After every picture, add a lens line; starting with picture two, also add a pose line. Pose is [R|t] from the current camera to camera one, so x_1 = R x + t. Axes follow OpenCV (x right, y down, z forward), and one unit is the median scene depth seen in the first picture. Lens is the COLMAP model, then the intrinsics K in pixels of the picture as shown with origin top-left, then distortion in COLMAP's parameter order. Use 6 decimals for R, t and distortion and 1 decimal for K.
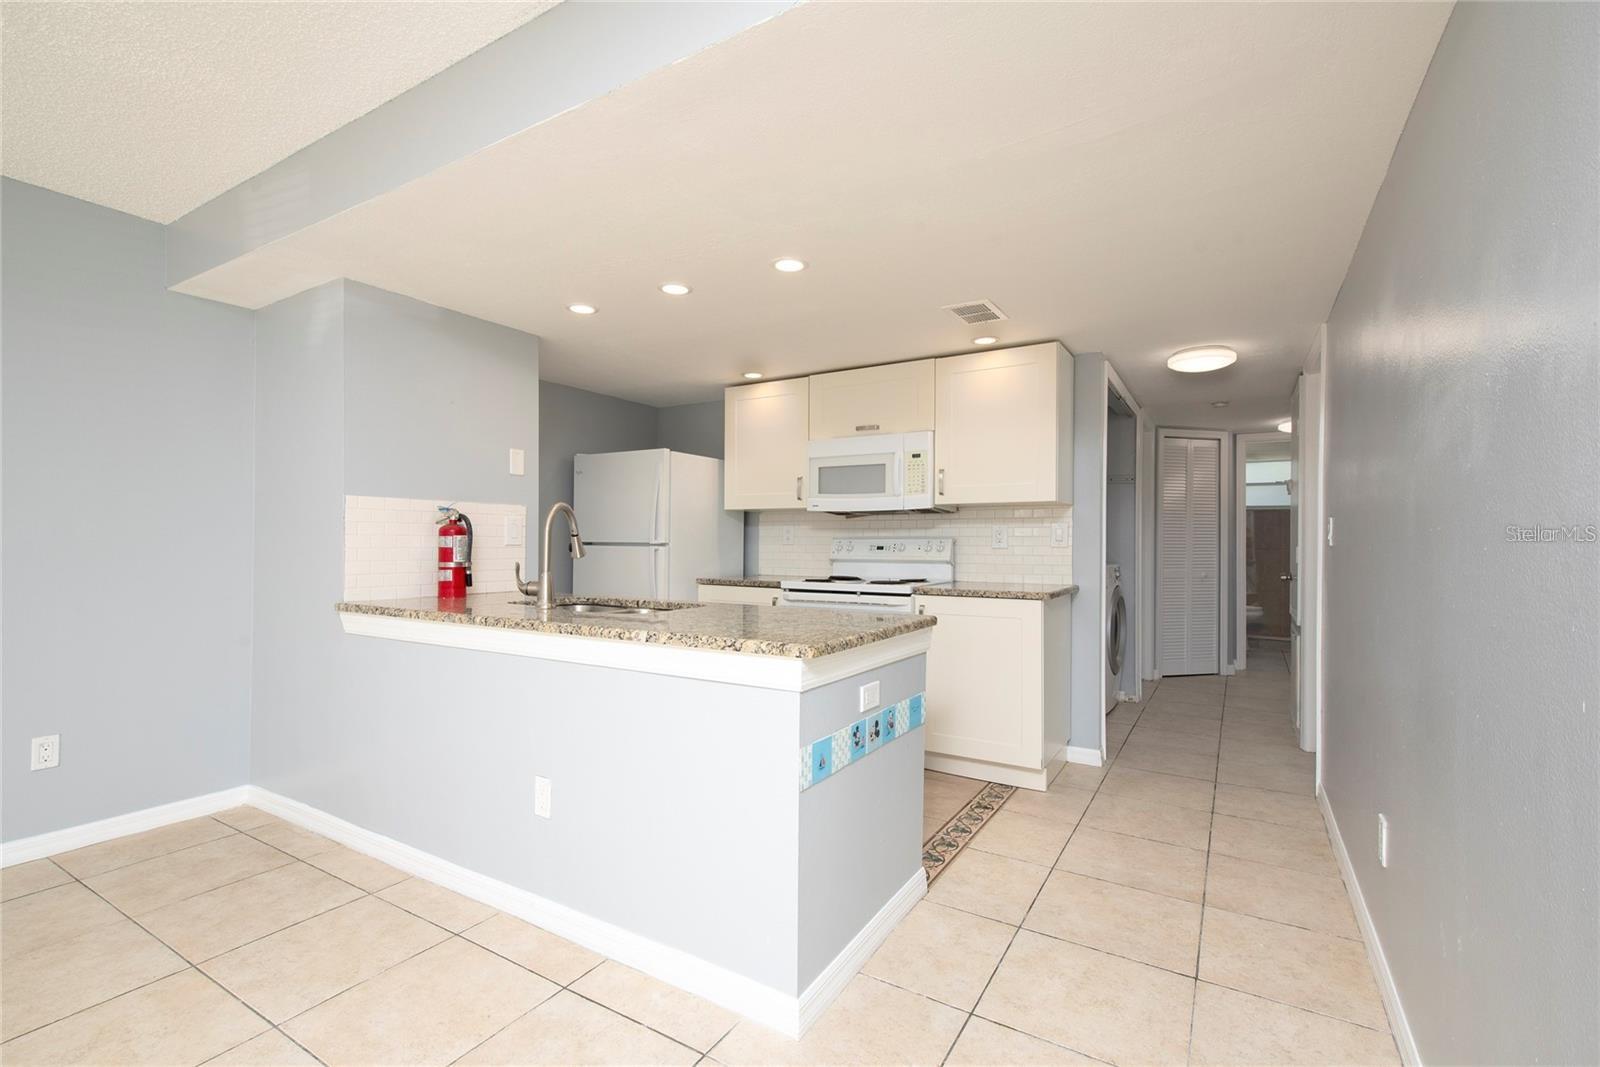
lens RADIAL K [[716.3, 0, 811.2], [0, 716.3, 539.8], [0, 0, 1]] dist [-0.001772, -0.000223]
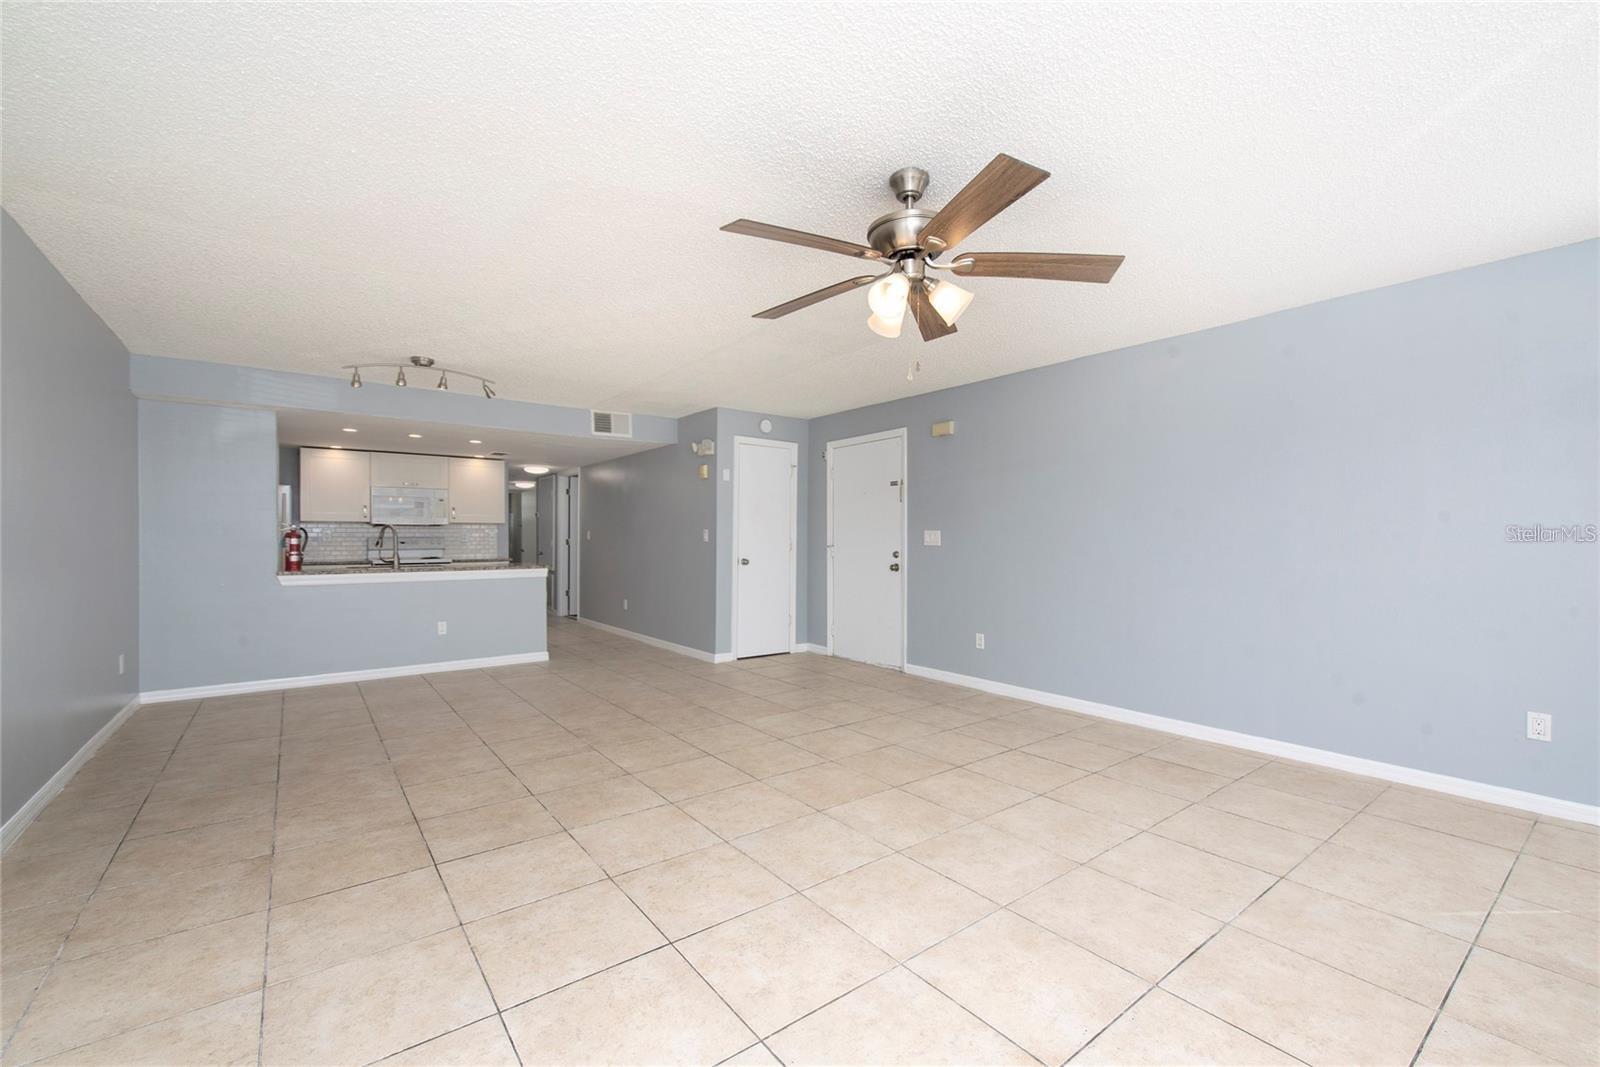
lens RADIAL K [[665.4, 0, 791.5], [0, 665.4, 543.9], [0, 0, 1]] dist [0.002898, -0.000575]
pose [[0.382162, -0.012856, 0.924006, -1.308289], [-0.001294, 0.999895, 0.014447, -0.013520], [-0.924095, -0.006717, 0.382105, -0.759536]]
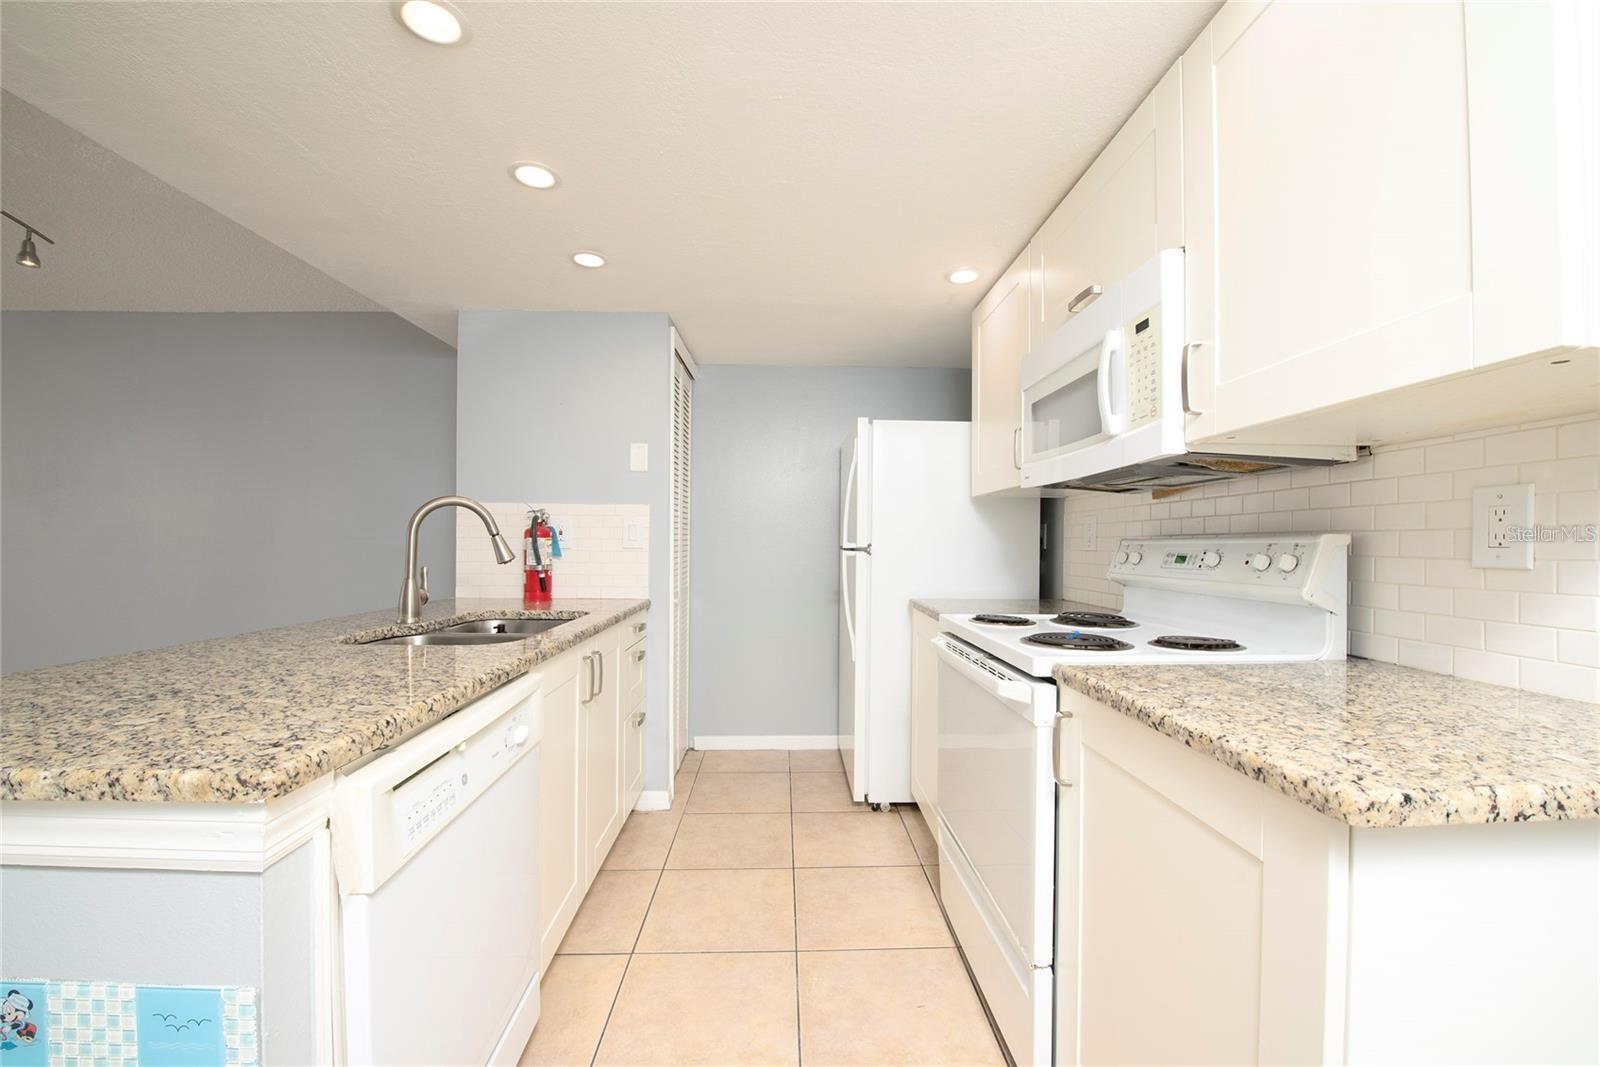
lens RADIAL K [[634.1, 0, 799.4], [0, 634.1, 539.7], [0, 0, 1]] dist [-0.022117, -0.000697]
pose [[0.540941, -0.007413, -0.841028, 0.329959], [-0.000578, 0.999958, -0.009186, 0.003241], [0.841060, 0.005455, 0.540914, 0.647401]]
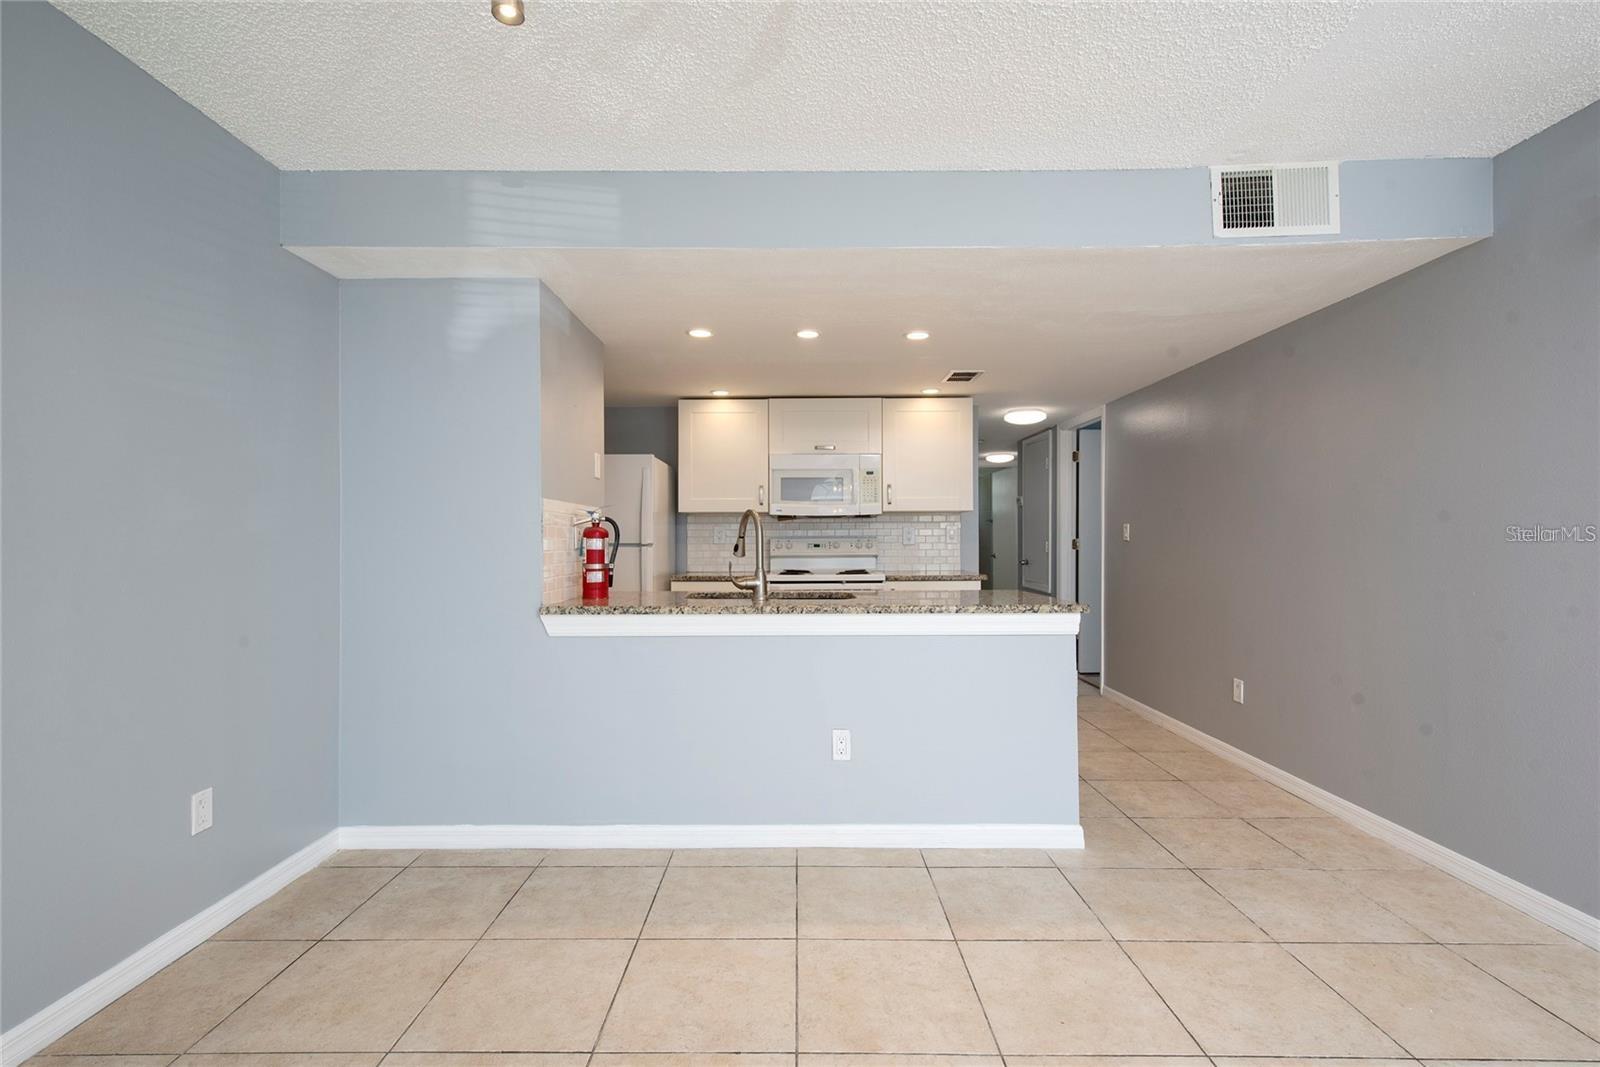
lens RADIAL K [[716.3, 0, 803.1], [0, 716.3, 534.1], [0, 0, 1]] dist [-0.001772, -0.000223]
pose [[0.855071, -0.003658, 0.518498, -0.608770], [0.005622, 0.999982, -0.002218, -0.006081], [-0.518480, 0.004811, 0.855076, -0.028405]]
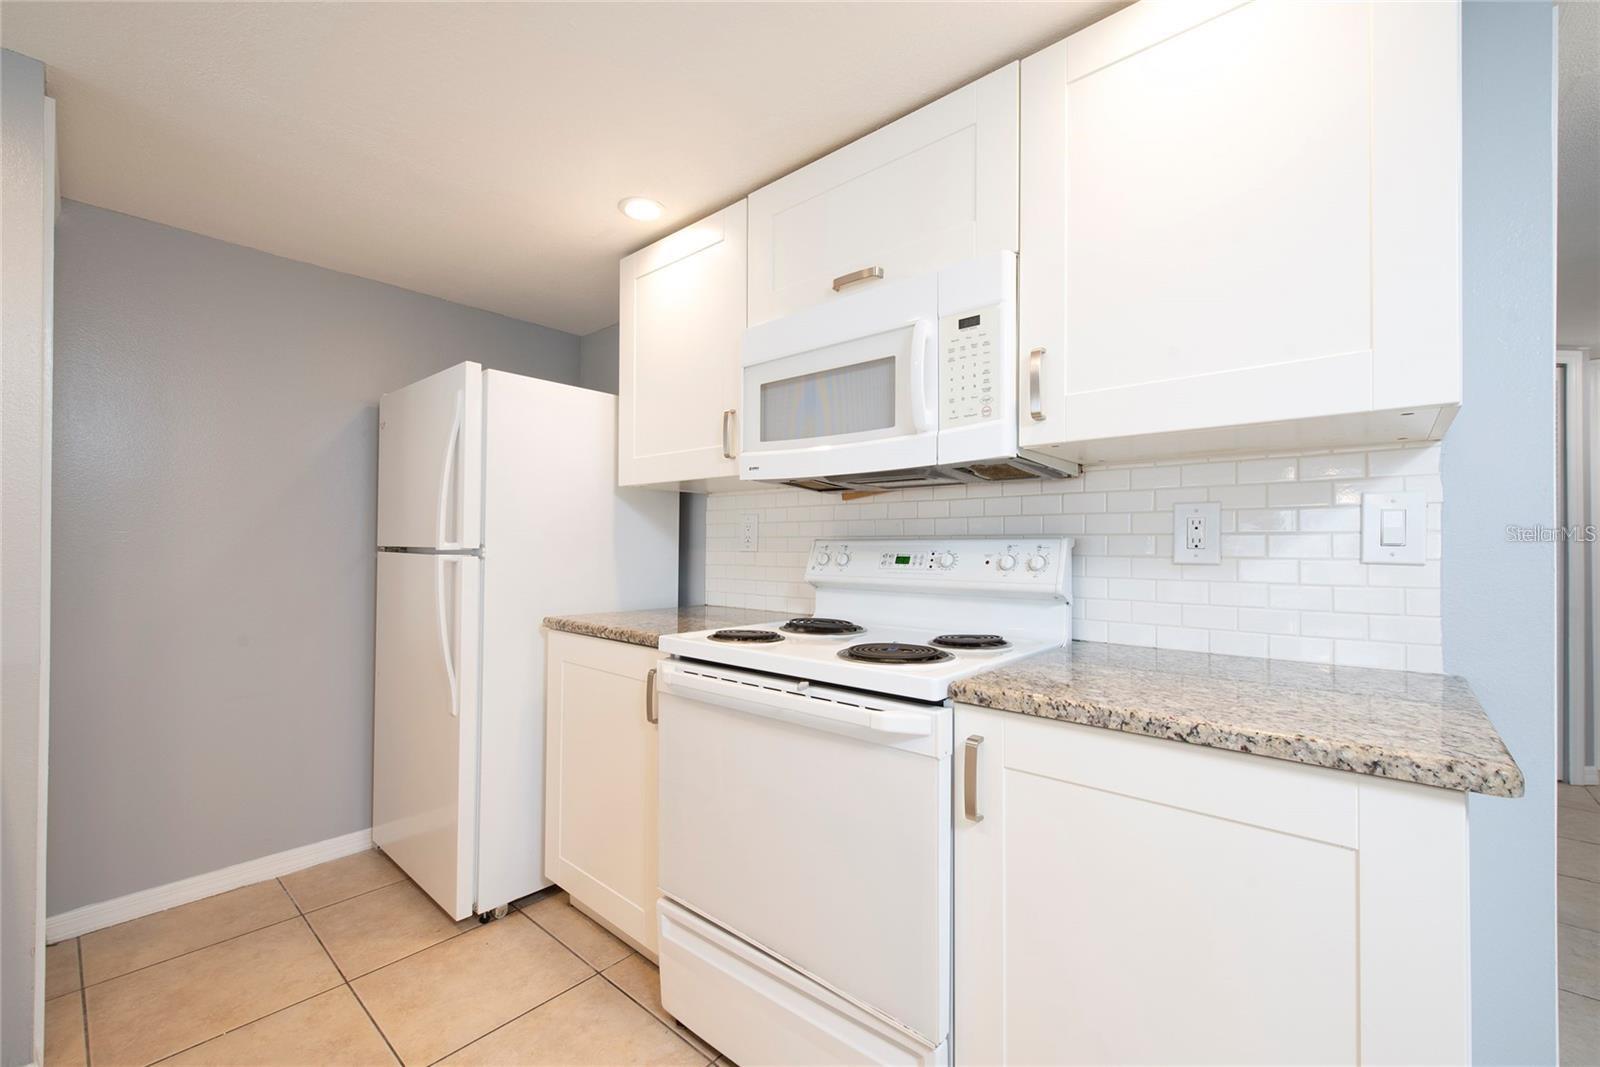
lens RADIAL K [[665.4, 0, 801.2], [0, 665.4, 537.0], [0, 0, 1]] dist [0.002898, -0.000575]
pose [[0.983457, -0.002010, -0.181130, 0.120972], [-0.000119, 0.999931, -0.011741, 0.001863], [0.181142, 0.011568, 0.983389, 0.626677]]
